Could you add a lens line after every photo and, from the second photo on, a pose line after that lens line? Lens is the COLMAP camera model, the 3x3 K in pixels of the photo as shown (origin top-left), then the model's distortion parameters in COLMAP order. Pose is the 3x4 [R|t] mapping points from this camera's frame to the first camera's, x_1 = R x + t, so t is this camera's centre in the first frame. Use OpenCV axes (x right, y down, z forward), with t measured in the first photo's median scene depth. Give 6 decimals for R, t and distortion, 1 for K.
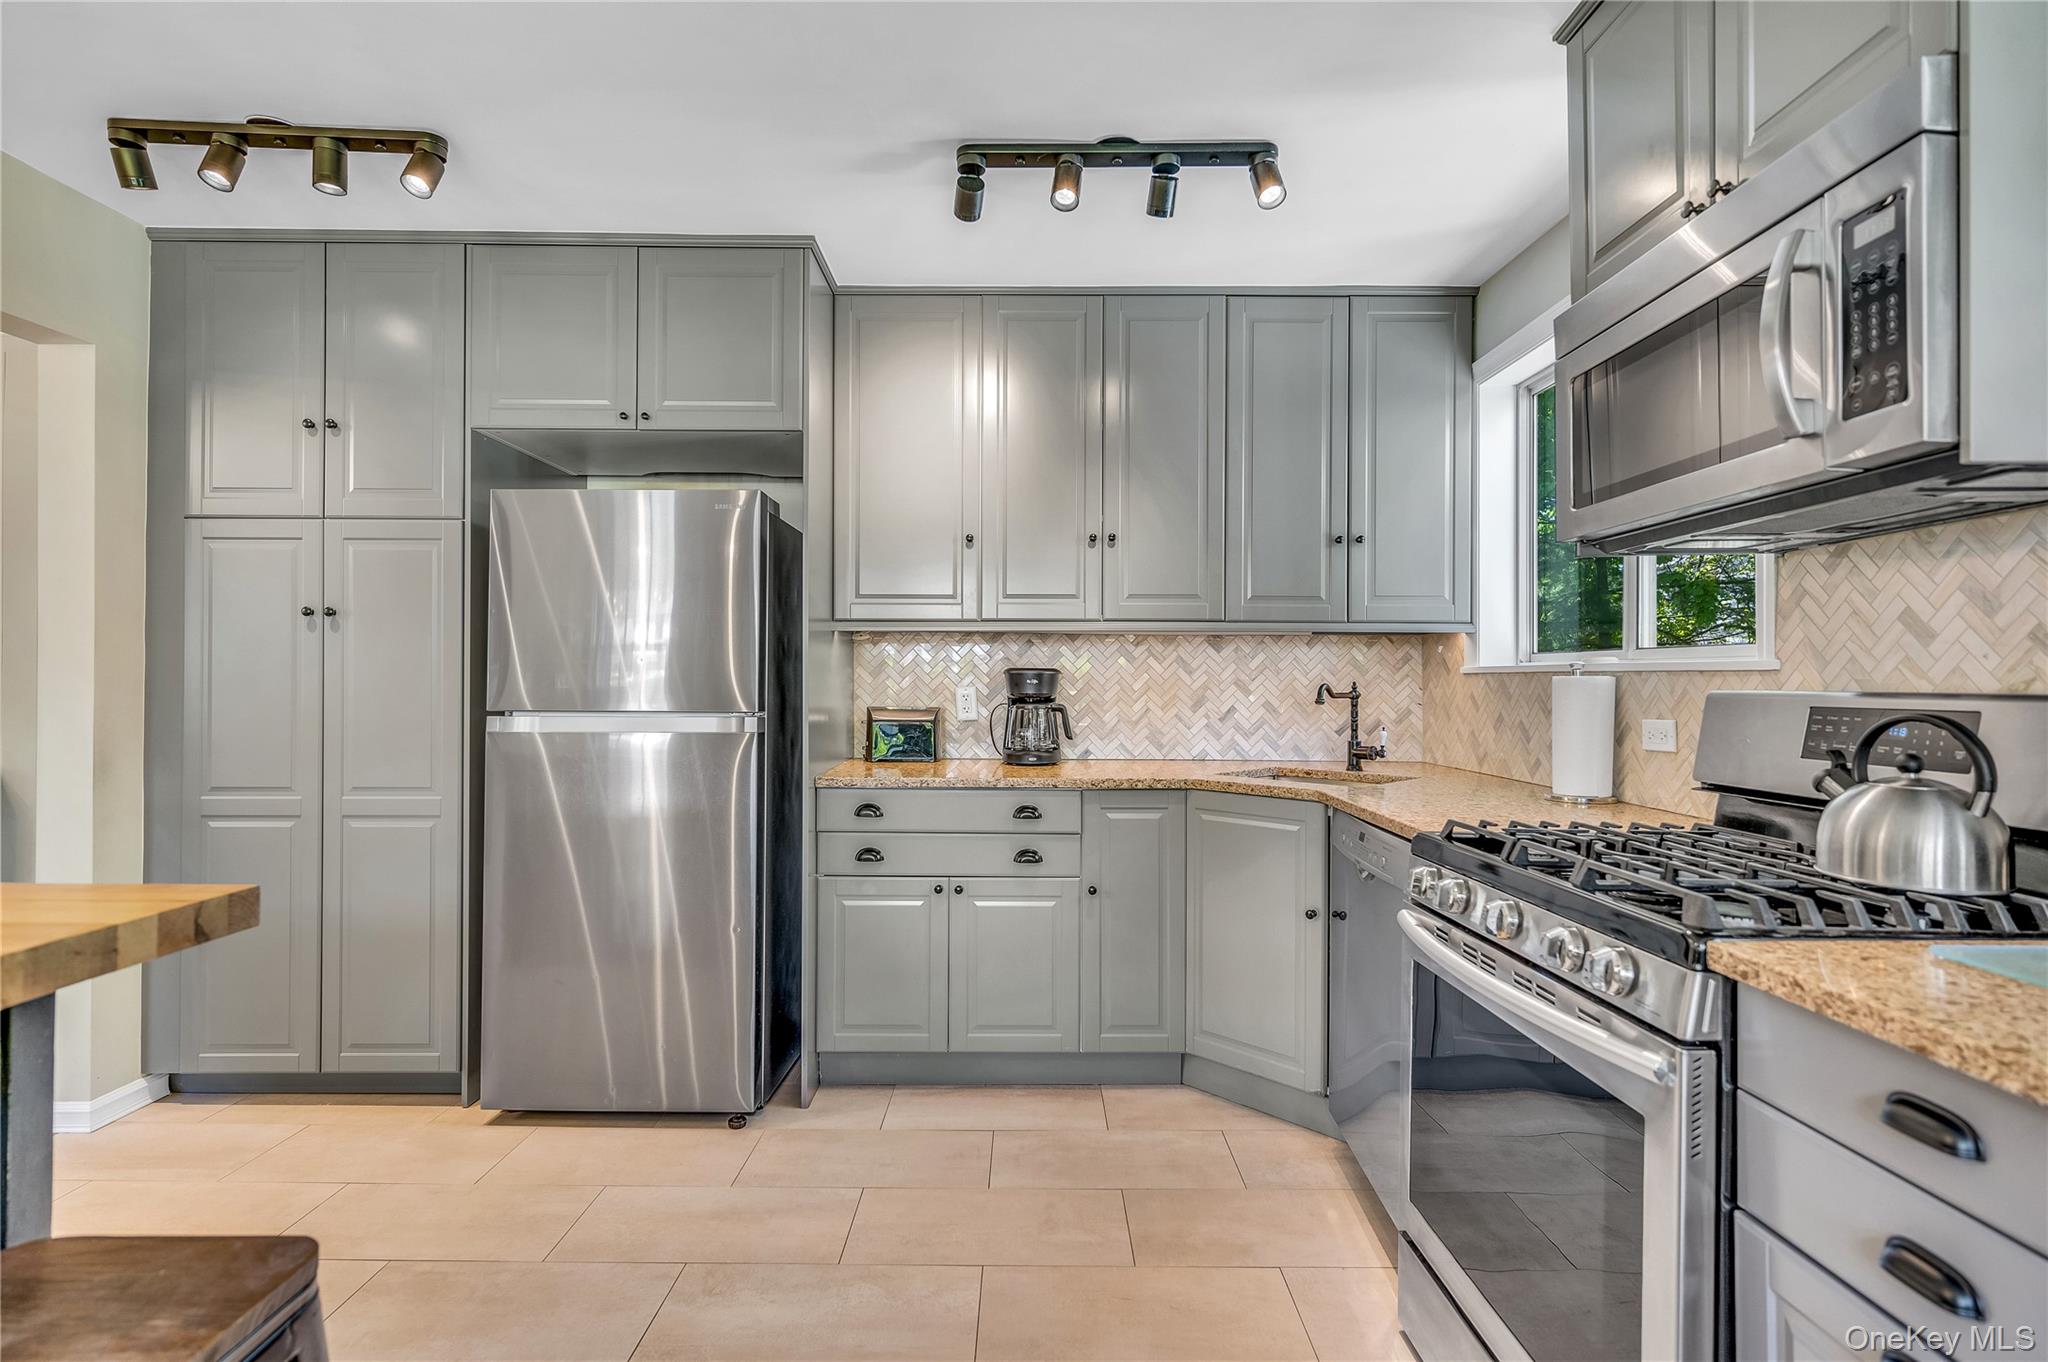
lens RADIAL K [[989.5, 0, 1024.0], [0, 989.5, 681.0], [0, 0, 1]] dist [-0.000441, -0.000124]
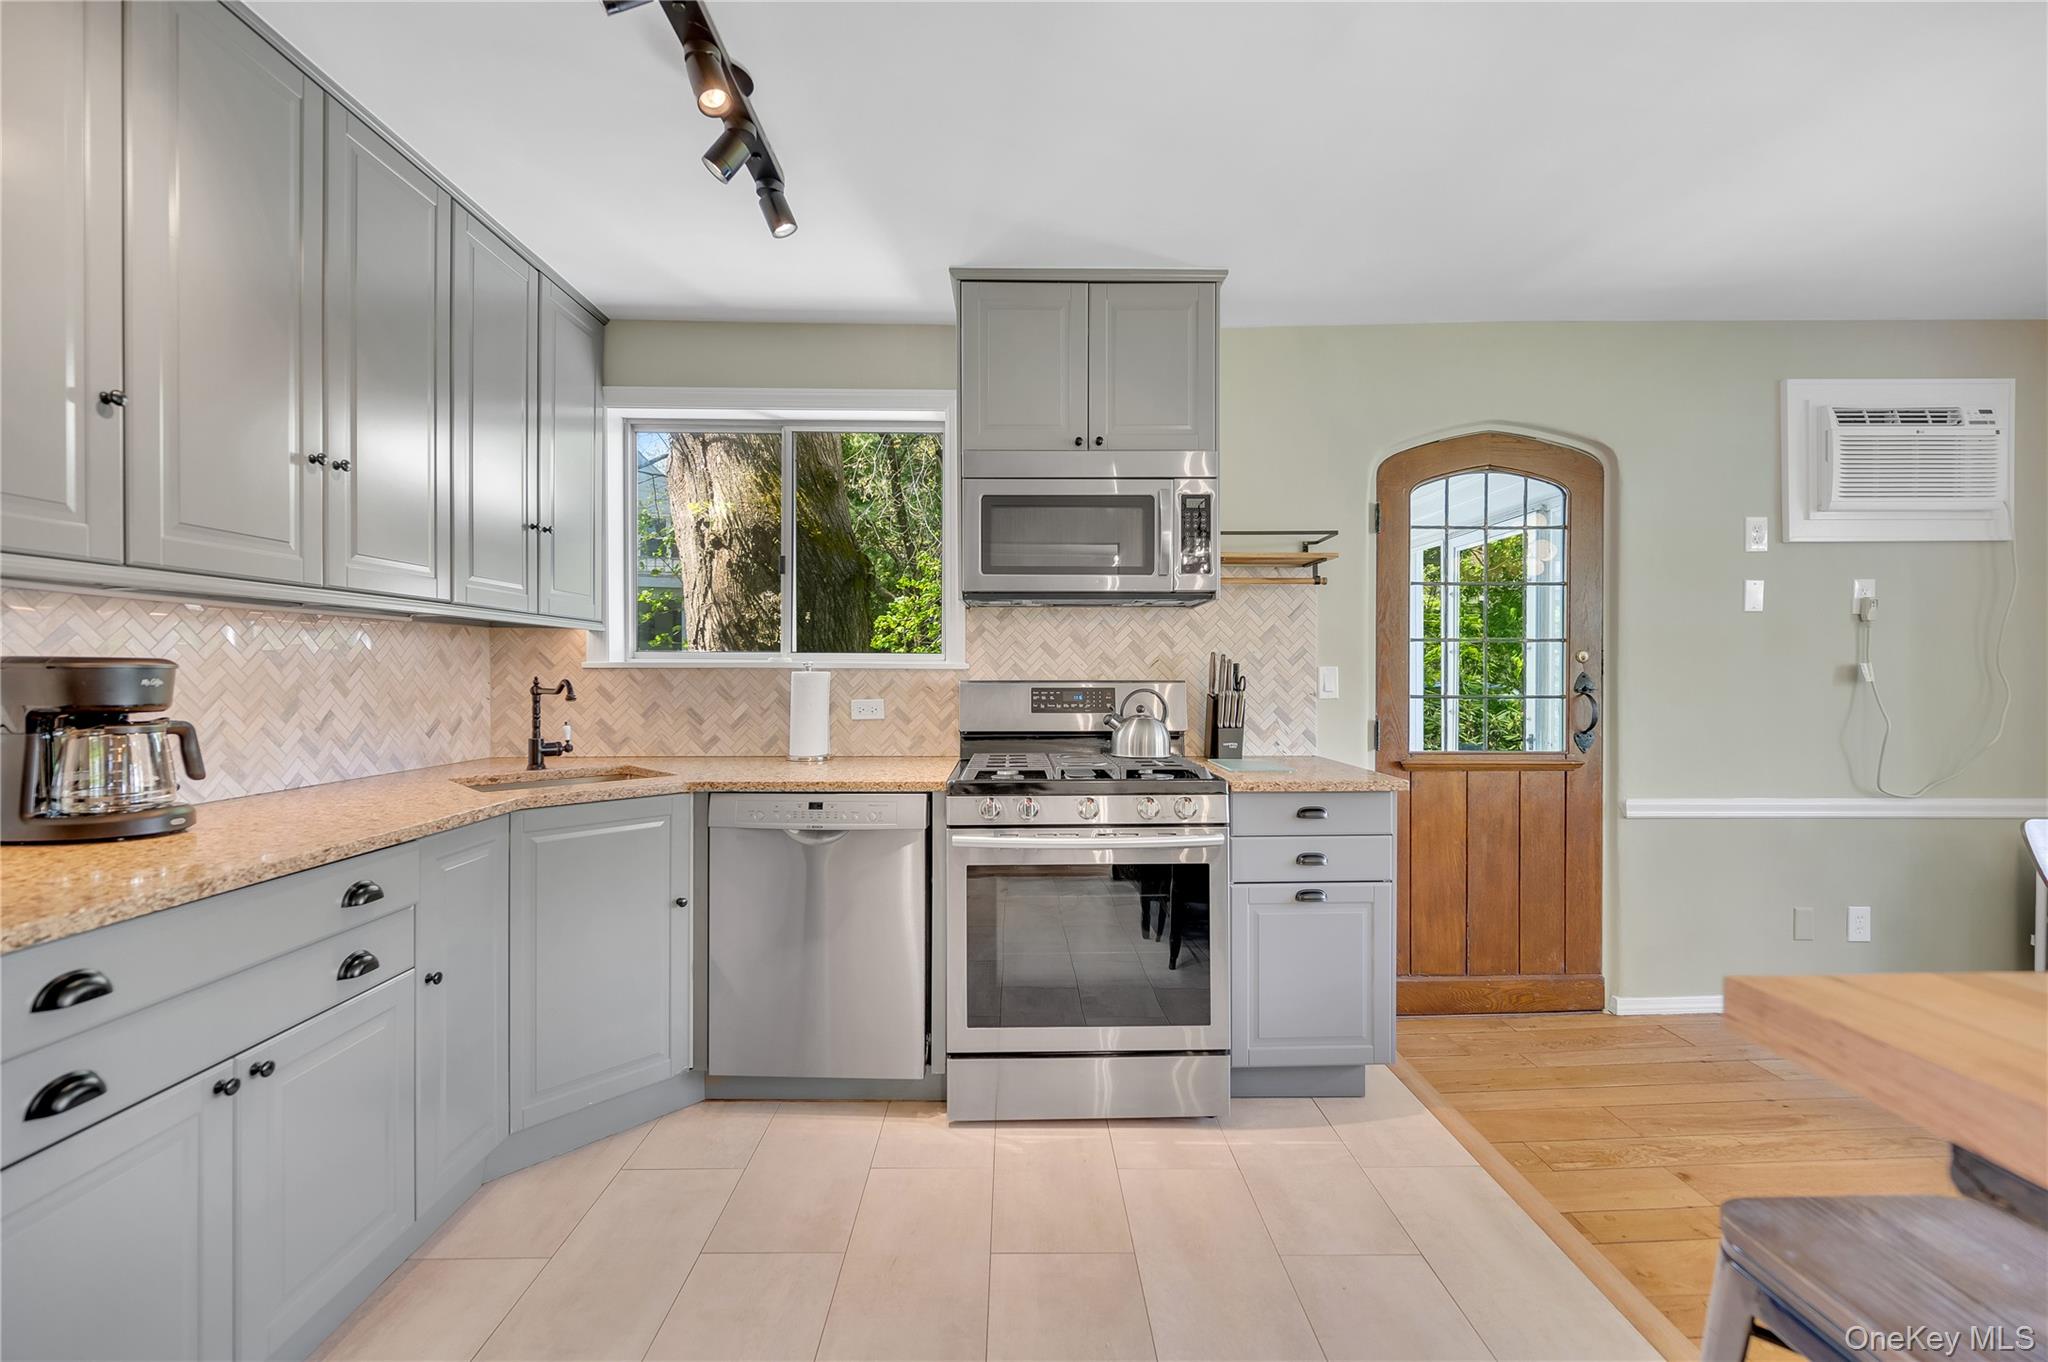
lens RADIAL K [[831.2, 0, 1024.0], [0, 831.2, 681.0], [0, 0, 1]] dist [-0.001121, 0.000064]
pose [[-0.032423, -0.015092, 0.999360, -0.497104], [0.000924, 0.999885, 0.015130, -0.007056], [-0.999474, 0.001414, -0.032405, 0.565037]]
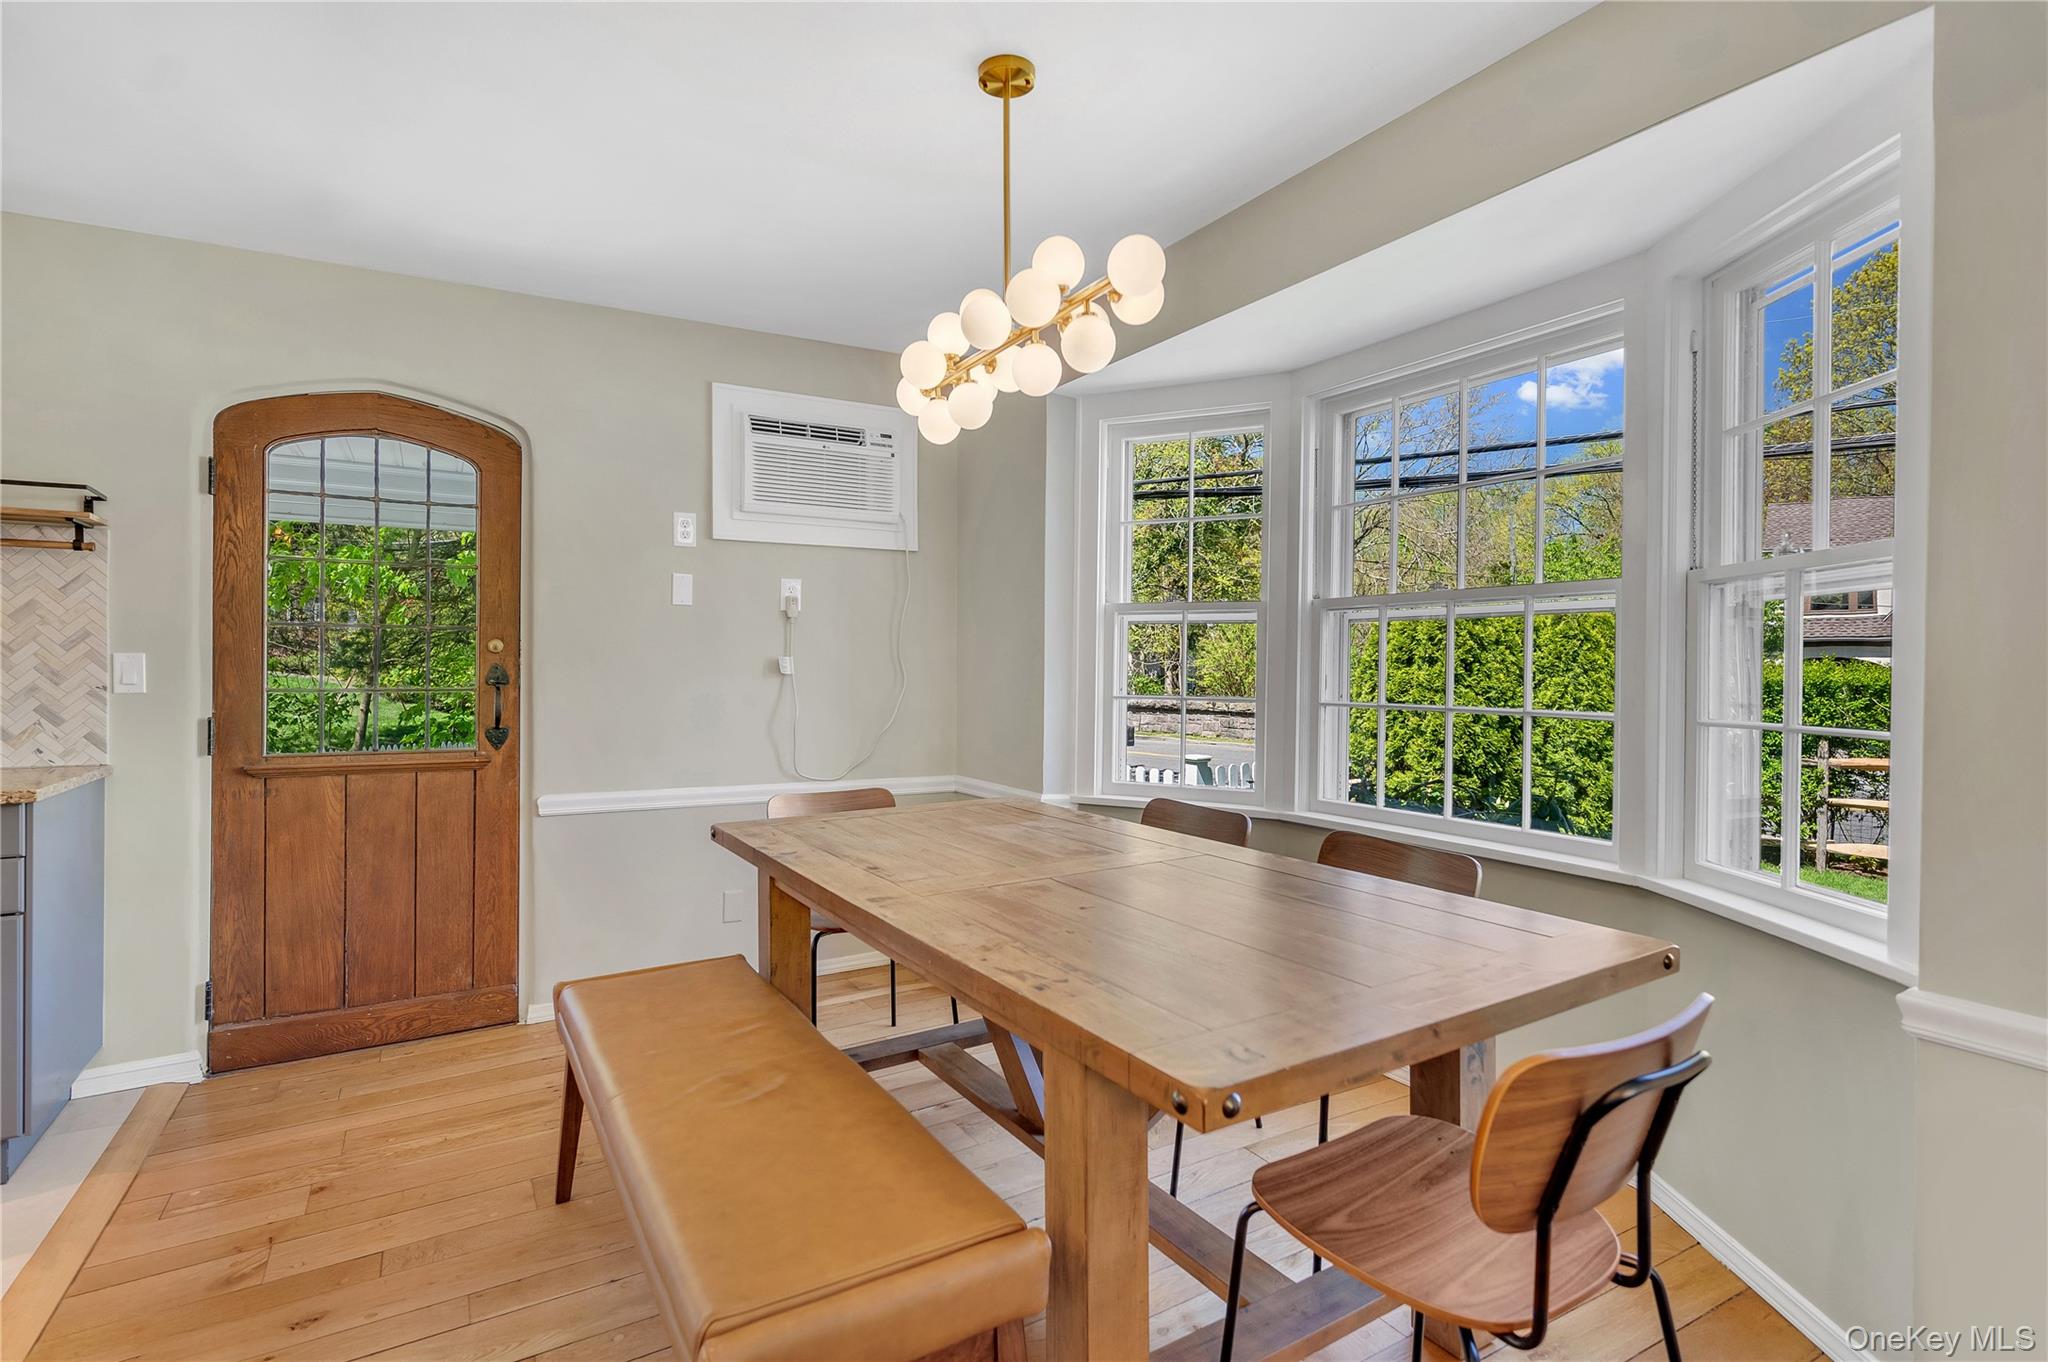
lens RADIAL K [[989.5, 0, 1024.0], [0, 989.5, 681.0], [0, 0, 1]] dist [-0.000441, -0.000124]
pose [[-0.521199, -0.015084, 0.853302, -0.762500], [-0.006586, 0.999885, 0.013653, -0.001439], [-0.853410, 0.001496, -0.521238, -0.028171]]
